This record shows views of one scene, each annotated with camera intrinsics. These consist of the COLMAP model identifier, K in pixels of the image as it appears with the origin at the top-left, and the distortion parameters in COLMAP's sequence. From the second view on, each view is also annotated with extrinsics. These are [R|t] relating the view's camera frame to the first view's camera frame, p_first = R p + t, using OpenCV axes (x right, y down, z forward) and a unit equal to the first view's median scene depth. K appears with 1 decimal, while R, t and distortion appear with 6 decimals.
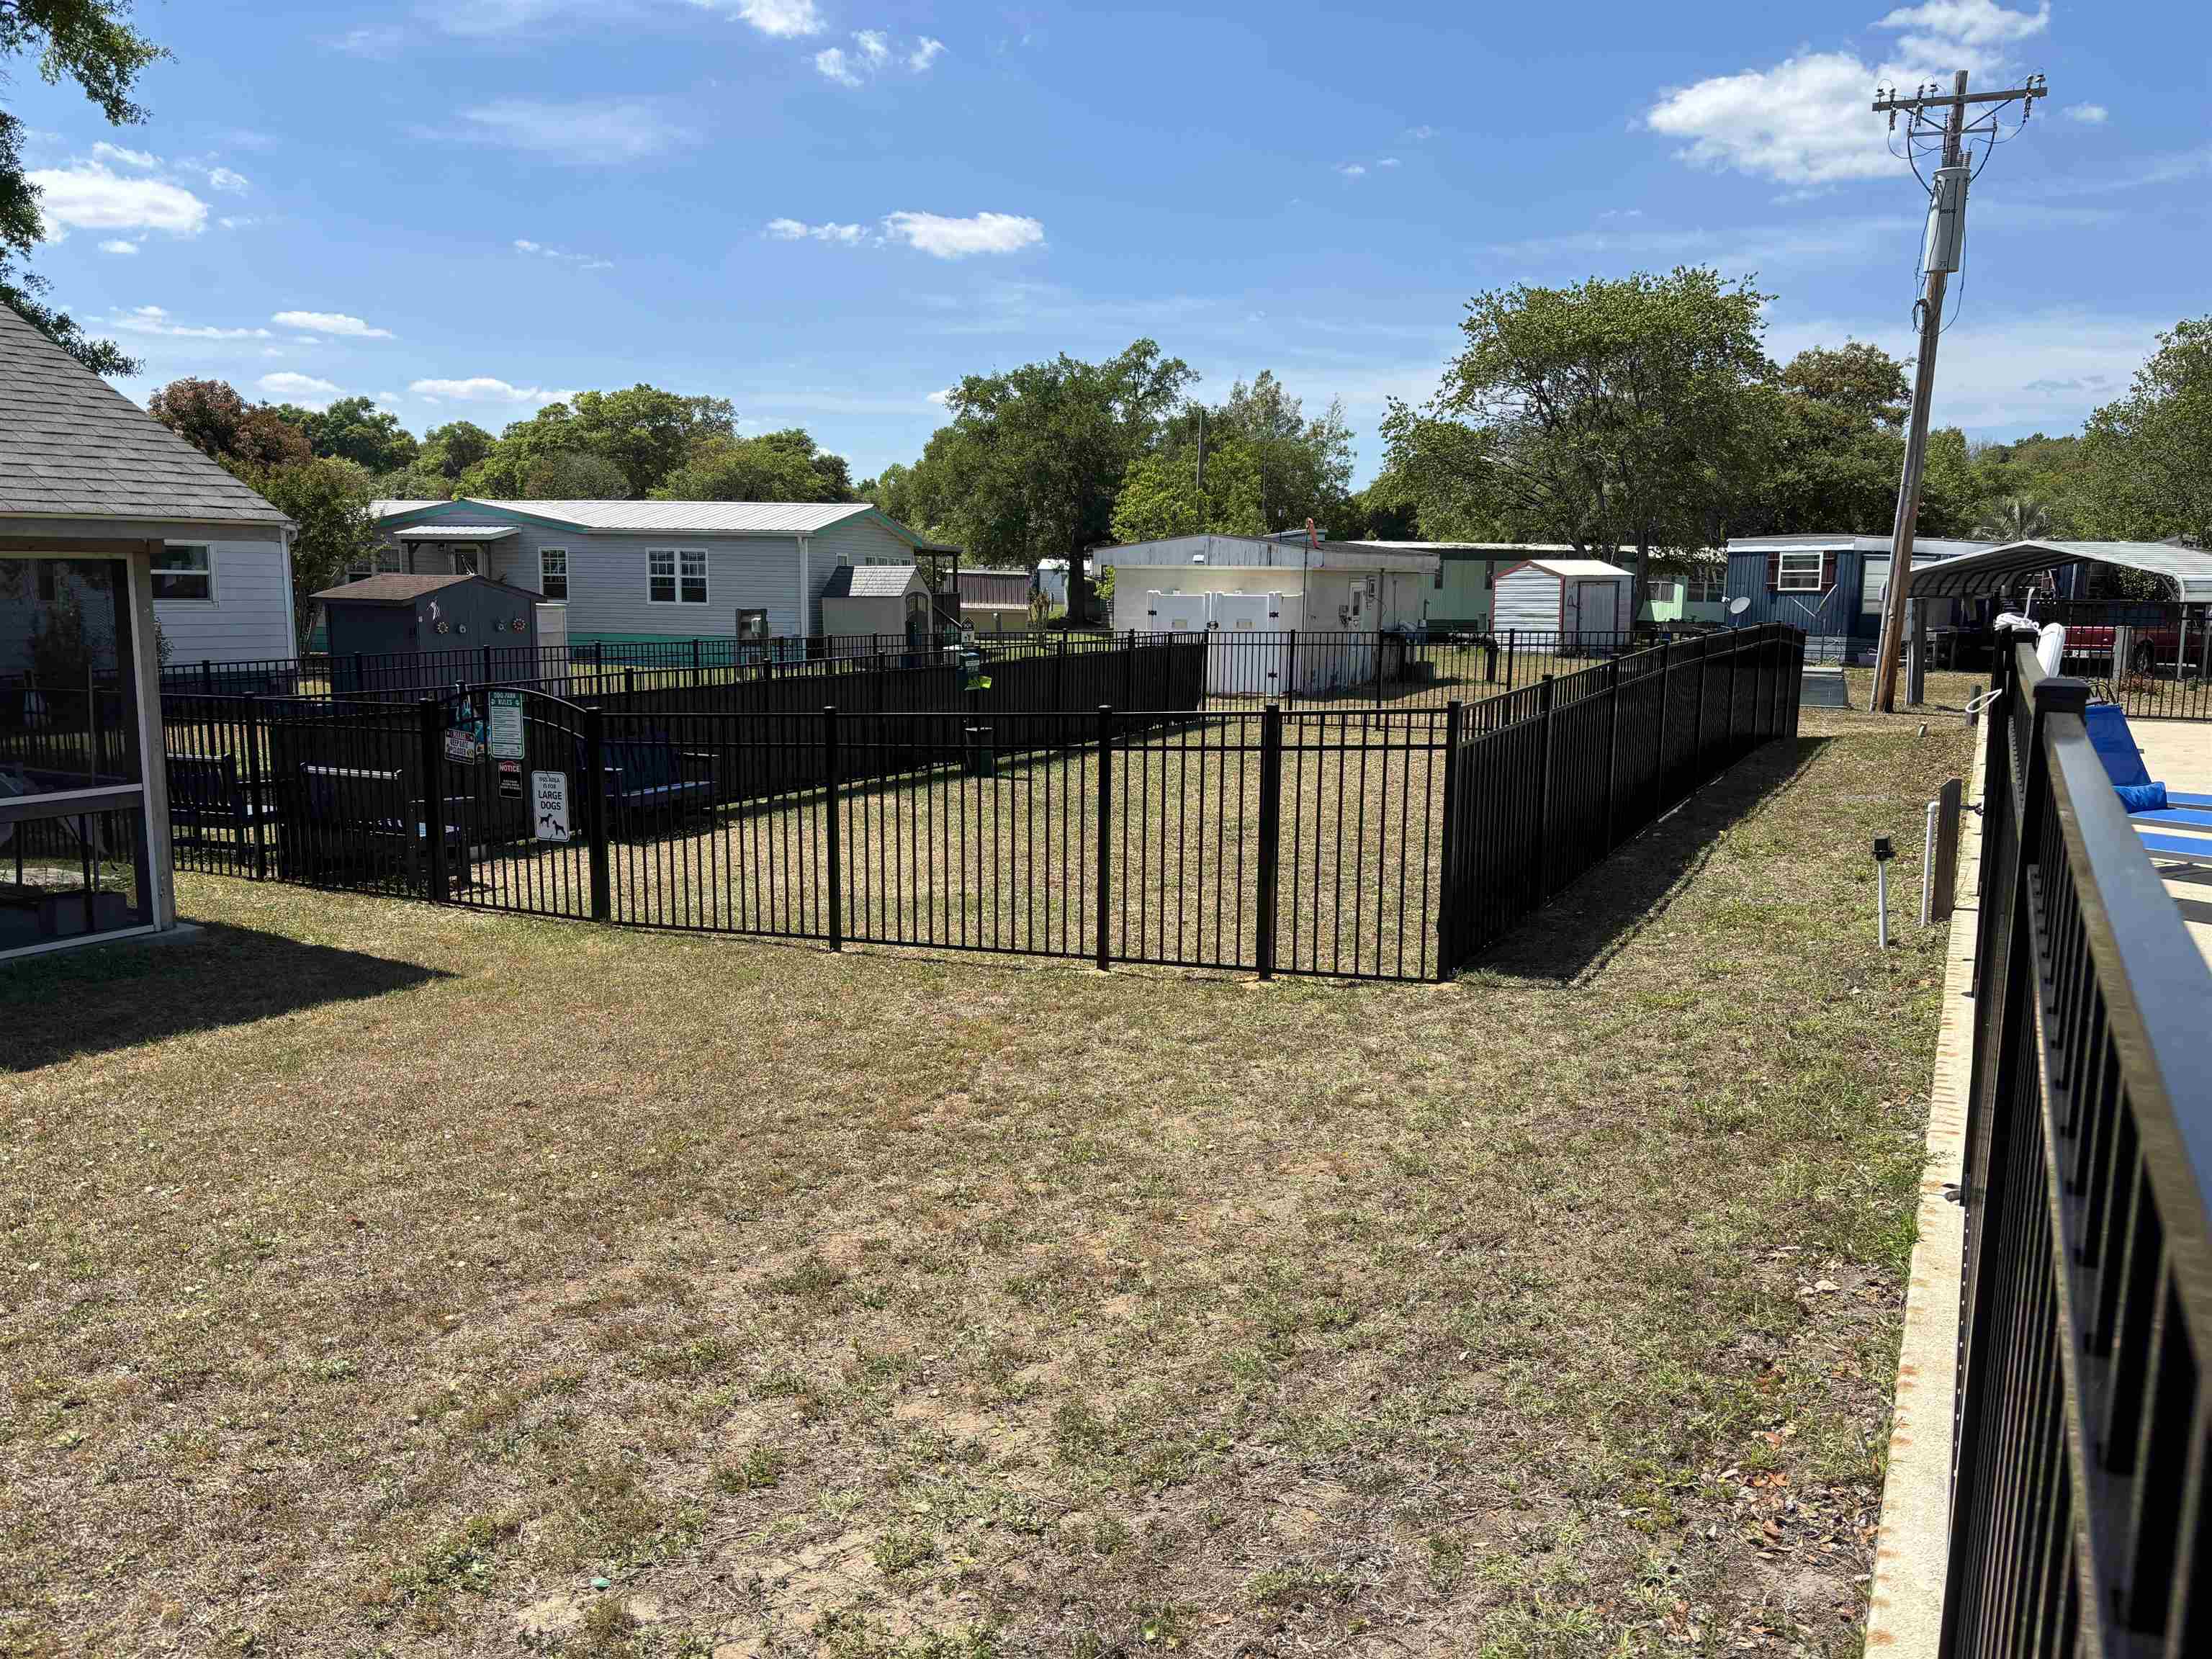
lens RADIAL K [[1660.3, 0, 1108.3], [0, 1660.3, 822.0], [0, 0, 1]] dist [-0.012815, 0.000086]
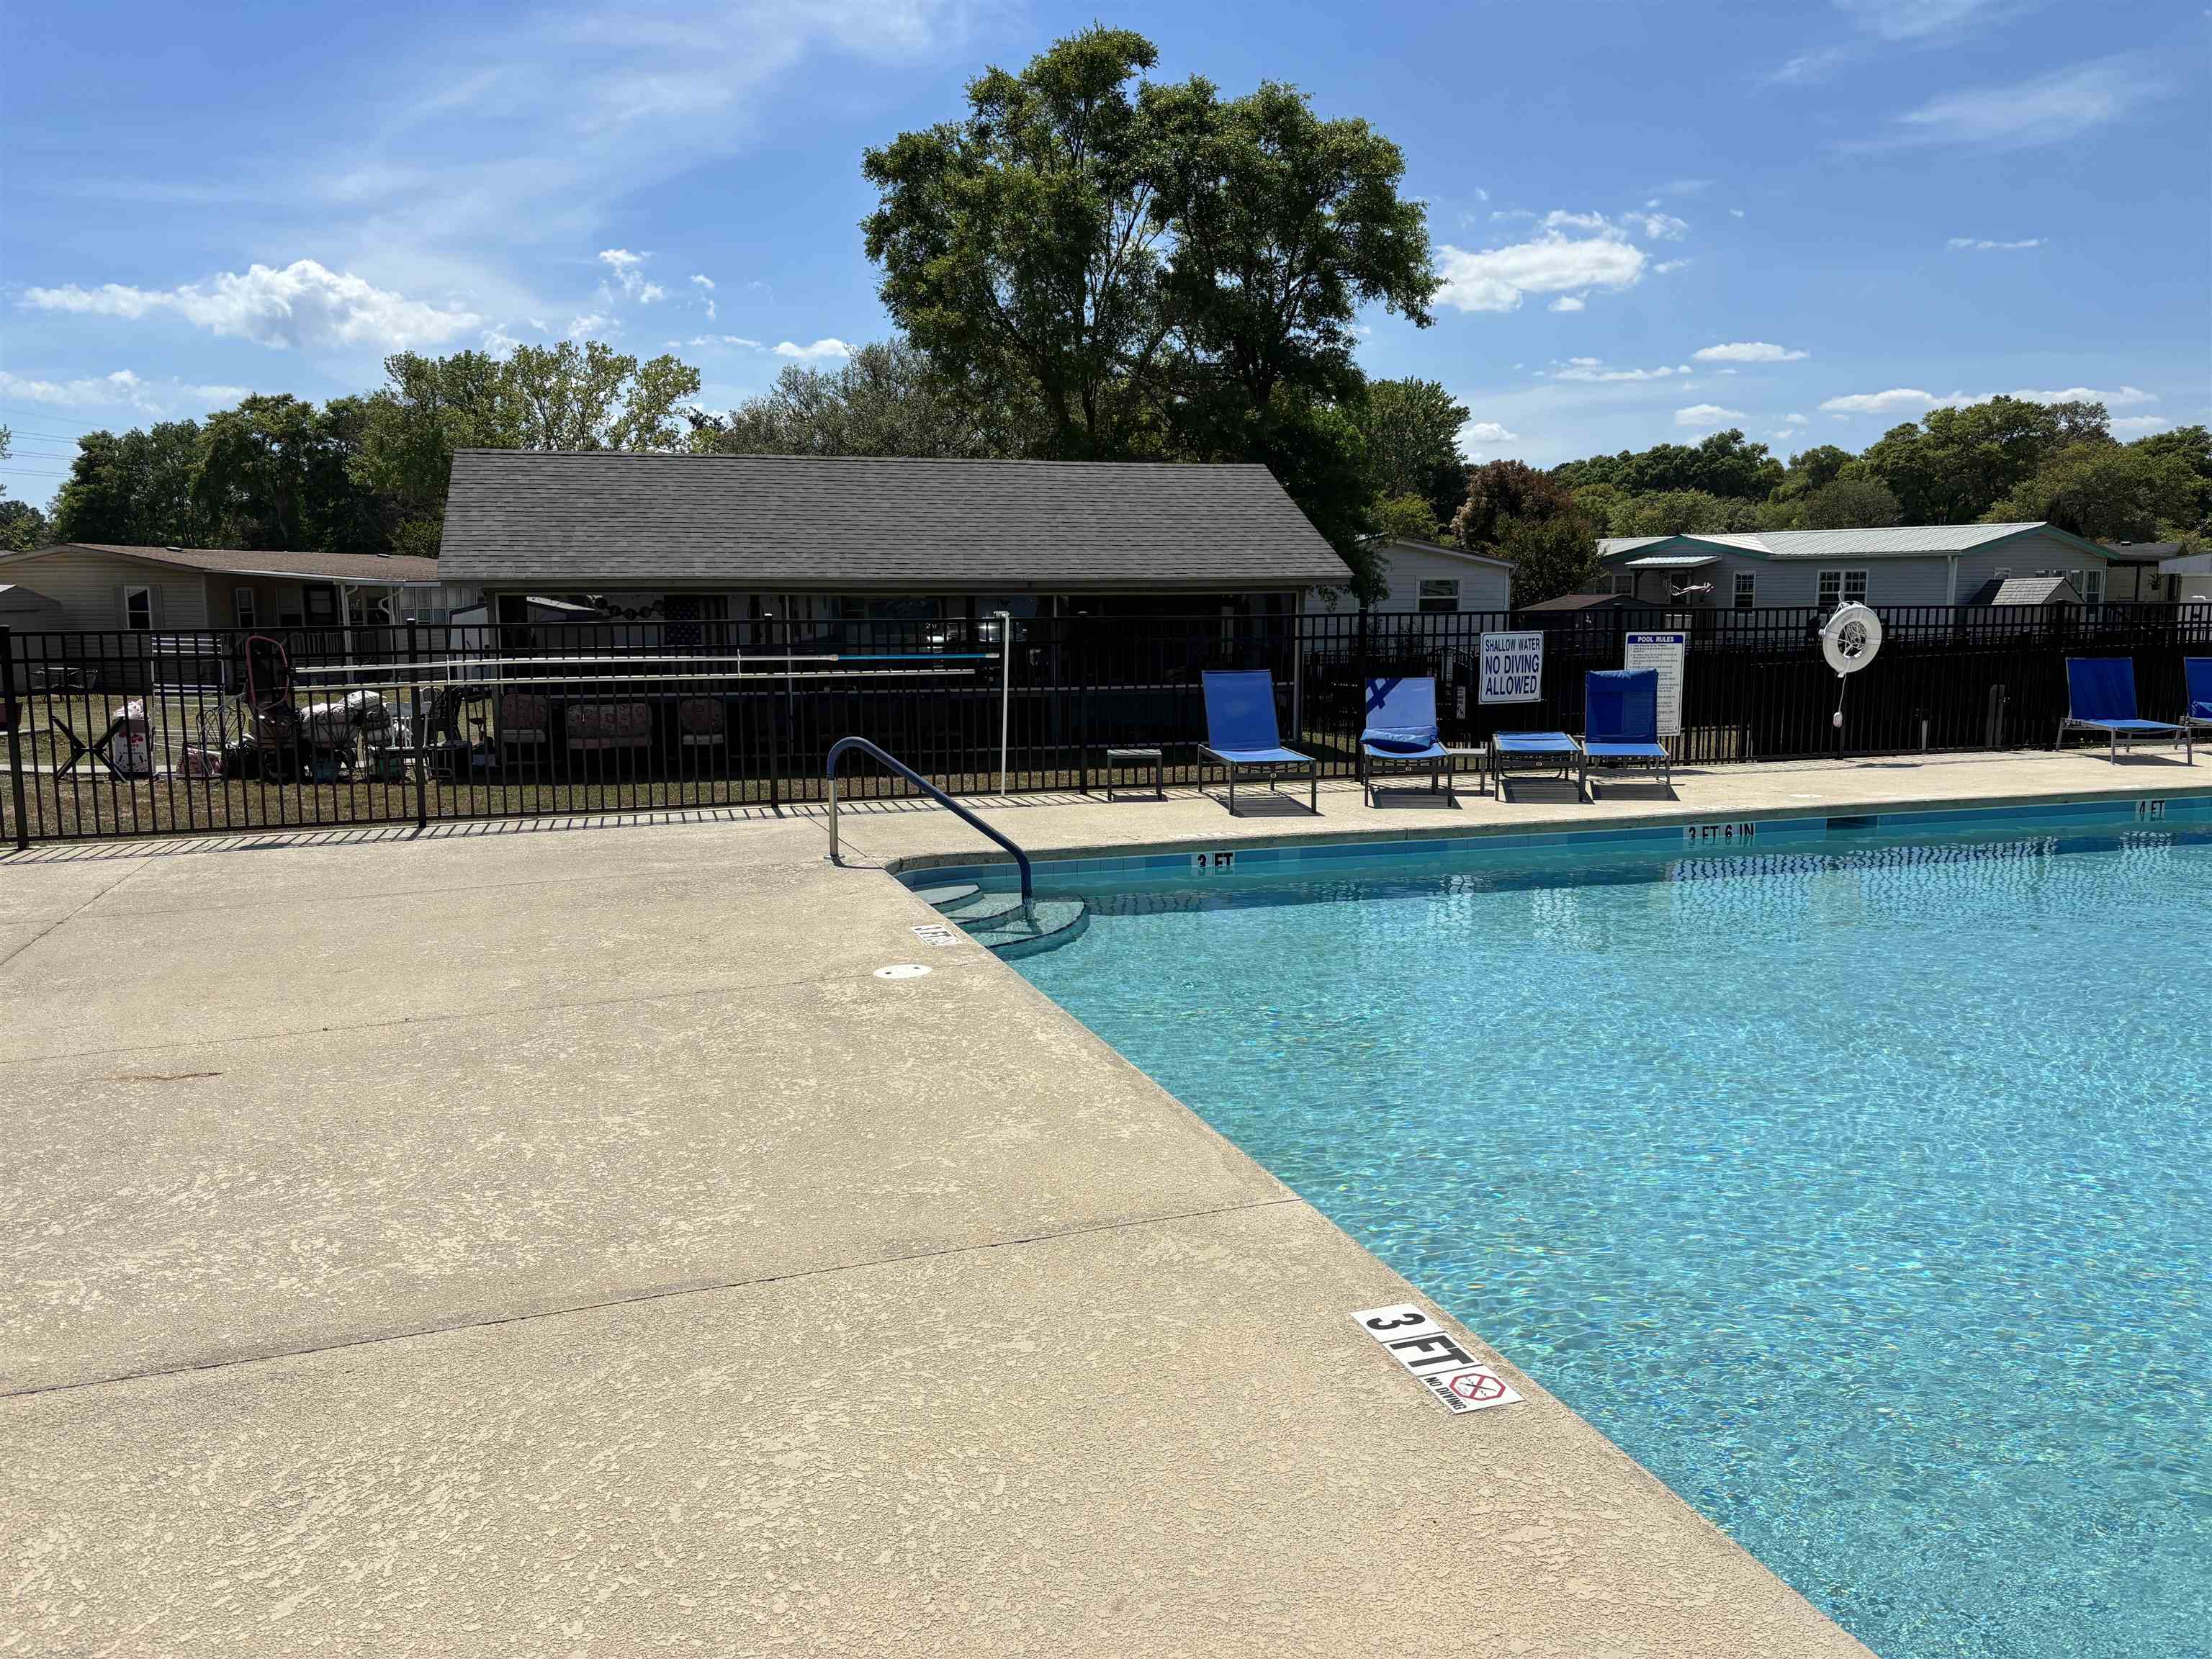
lens RADIAL K [[1655.5, 0, 1106.4], [0, 1655.5, 835.4], [0, 0, 1]] dist [0.131771, -0.108867]
pose [[0.705349, 0.089042, -0.703246, 0.072126], [-0.094279, 0.995050, 0.031428, 0.011575], [0.702563, 0.044134, 0.710252, -0.071535]]
